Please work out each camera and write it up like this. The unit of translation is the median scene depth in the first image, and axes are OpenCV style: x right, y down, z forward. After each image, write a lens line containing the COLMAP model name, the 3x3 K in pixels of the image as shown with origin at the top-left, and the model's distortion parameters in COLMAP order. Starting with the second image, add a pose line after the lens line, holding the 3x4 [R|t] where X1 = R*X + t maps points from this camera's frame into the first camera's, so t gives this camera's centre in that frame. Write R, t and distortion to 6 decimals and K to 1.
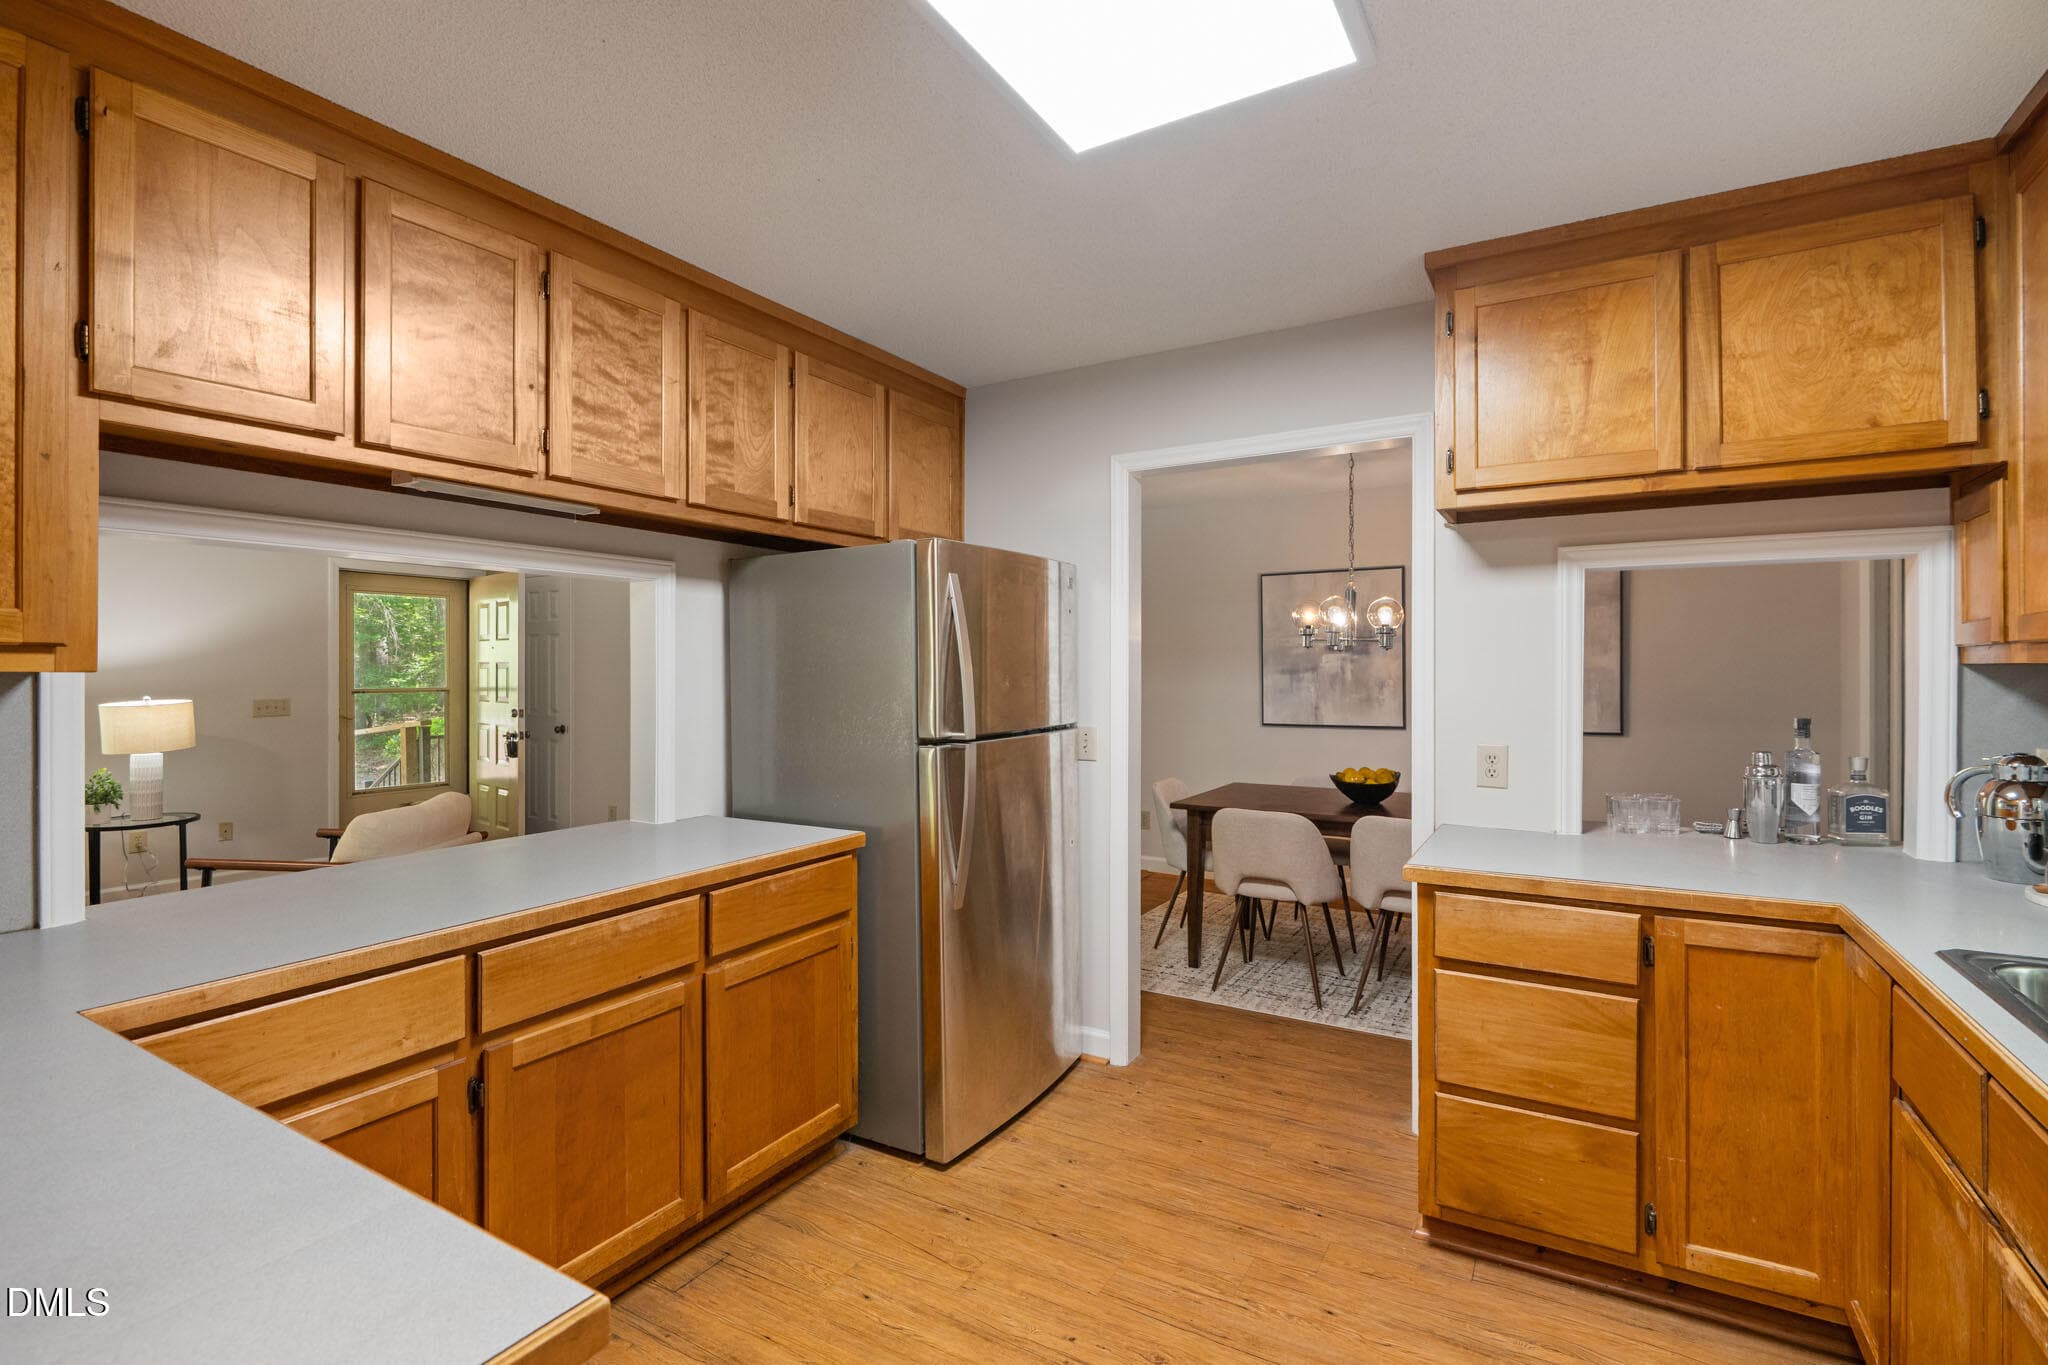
lens RADIAL K [[937.3, 0, 1025.9], [0, 937.3, 674.7], [0, 0, 1]] dist [-0.004248, -0.000423]
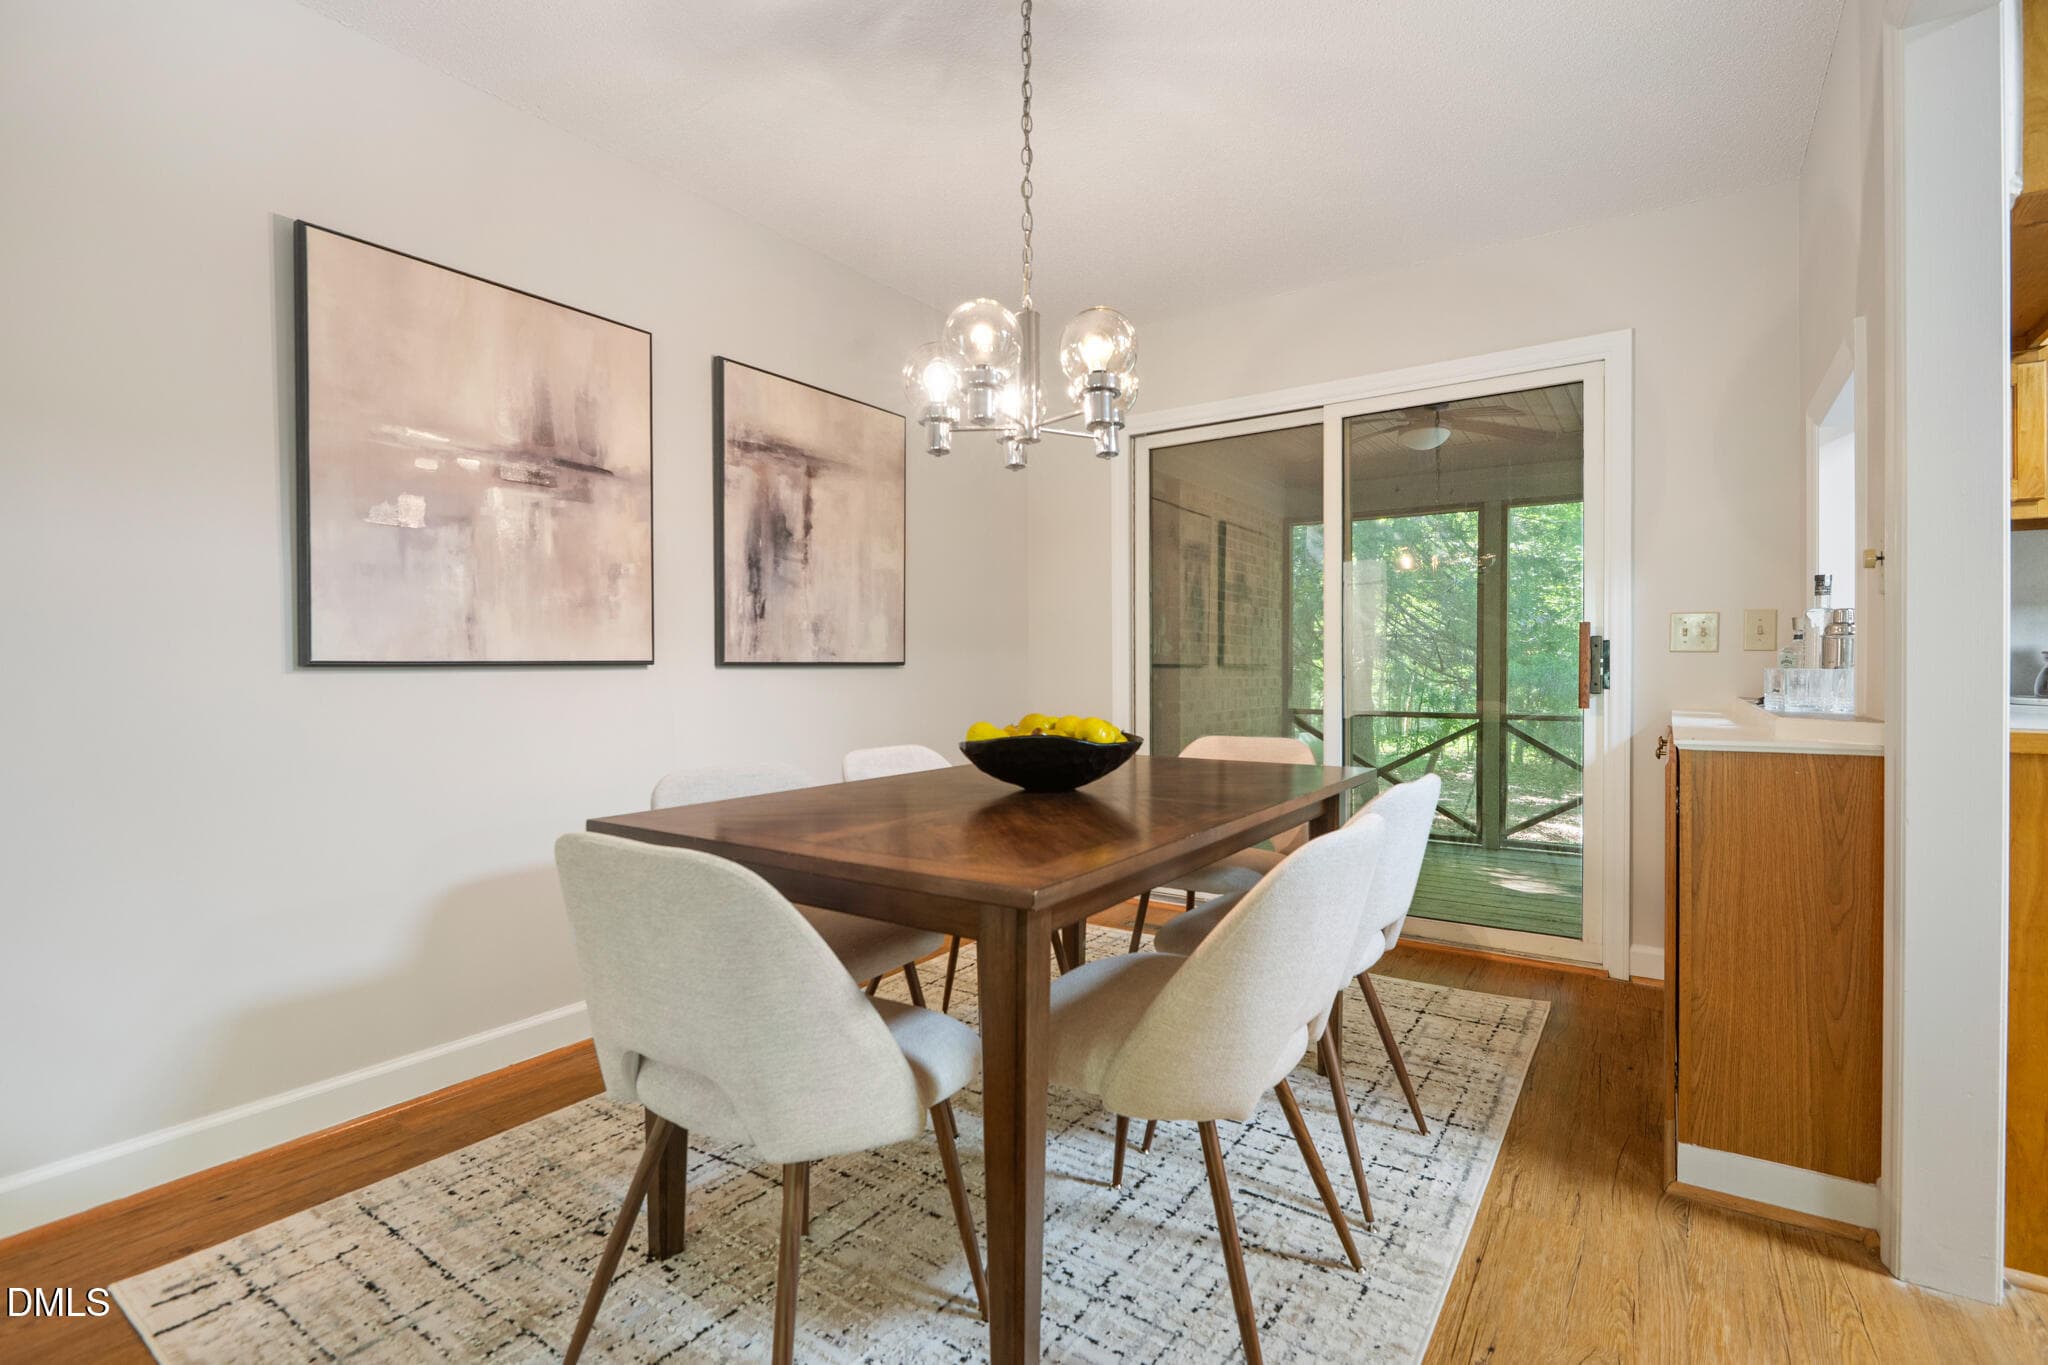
lens RADIAL K [[937.3, 0, 1023.6], [0, 937.3, 674.8], [0, 0, 1]] dist [-0.004248, -0.000423]
pose [[0.068733, -0.007172, 0.997609, -0.075553], [0.004054, 0.999968, 0.006909, 0.059375], [-0.997627, 0.003569, 0.068759, 0.755209]]
